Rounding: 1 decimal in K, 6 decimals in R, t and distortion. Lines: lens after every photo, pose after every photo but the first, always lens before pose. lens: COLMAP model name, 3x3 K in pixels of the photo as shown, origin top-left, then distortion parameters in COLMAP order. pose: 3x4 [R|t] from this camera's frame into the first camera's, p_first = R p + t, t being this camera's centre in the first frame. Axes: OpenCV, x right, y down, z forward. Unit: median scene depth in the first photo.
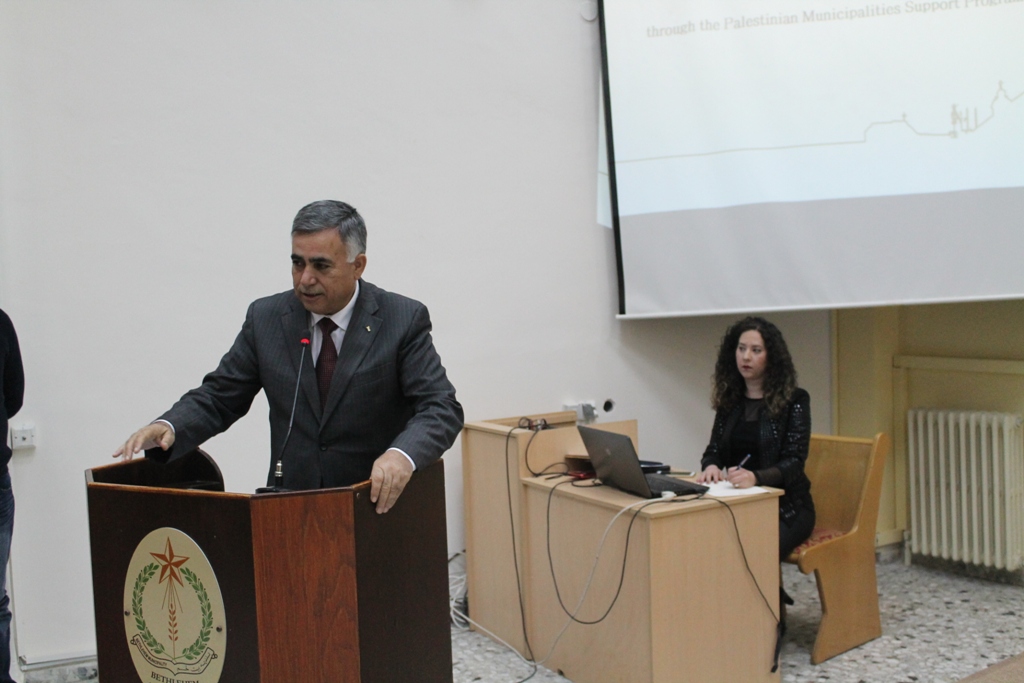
lens RADIAL K [[1166.0, 0, 512.0], [0, 1166.0, 341.5], [0, 0, 1]] dist [-0.084357, 0.073765]
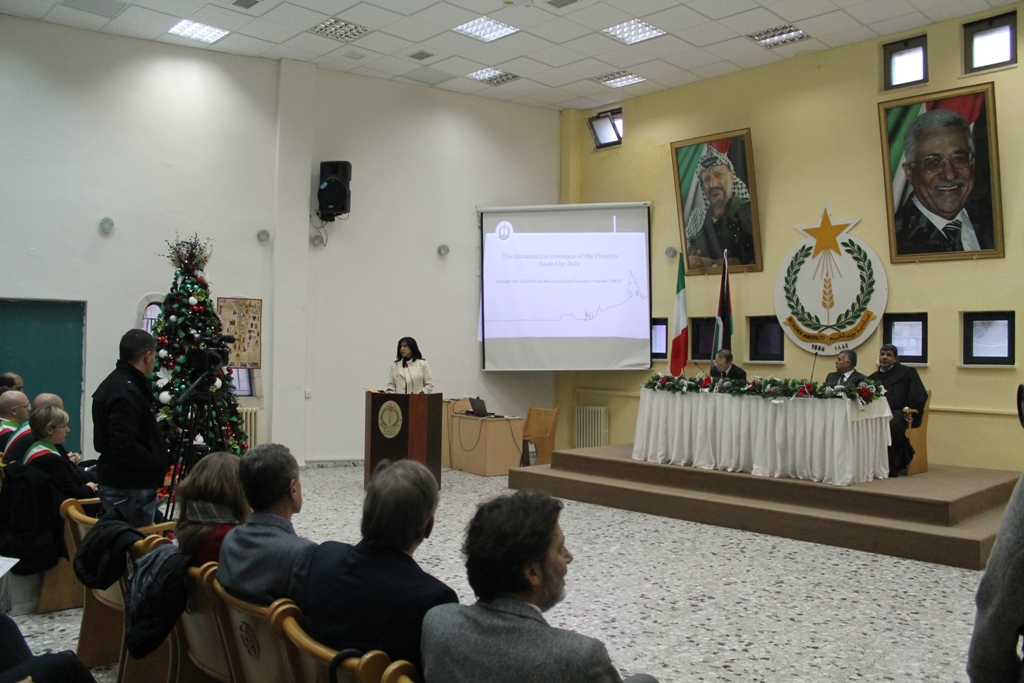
lens RADIAL K [[853.7, 0, 512.0], [0, 853.7, 341.5], [0, 0, 1]] dist [-0.169282, 0.150259]
pose [[0.991703, 0.058085, 0.114677, -0.110328], [-0.049330, 0.995751, -0.077762, 0.086647], [-0.118707, 0.071460, 0.990355, -1.453321]]
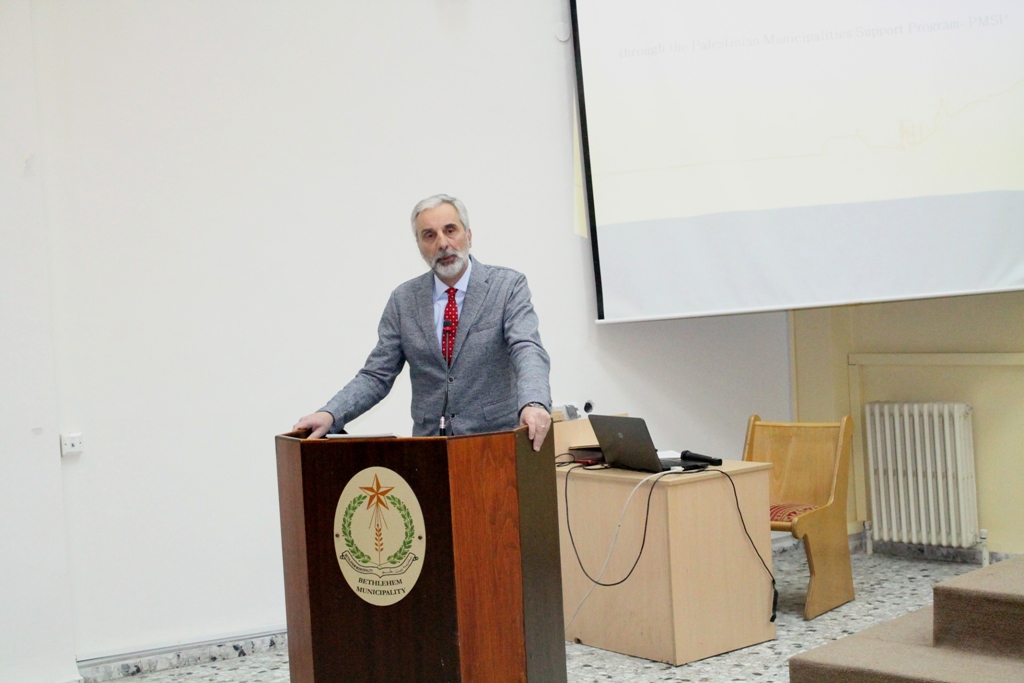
lens RADIAL K [[1564.6, 0, 512.0], [0, 1564.6, 341.5], [0, 0, 1]] dist [-0.014914, -0.052415]
pose [[0.990384, -0.024901, 0.136083, -0.200791], [0.028509, 0.999290, -0.024627, 0.033362], [-0.135373, 0.028269, 0.990391, -0.440531]]
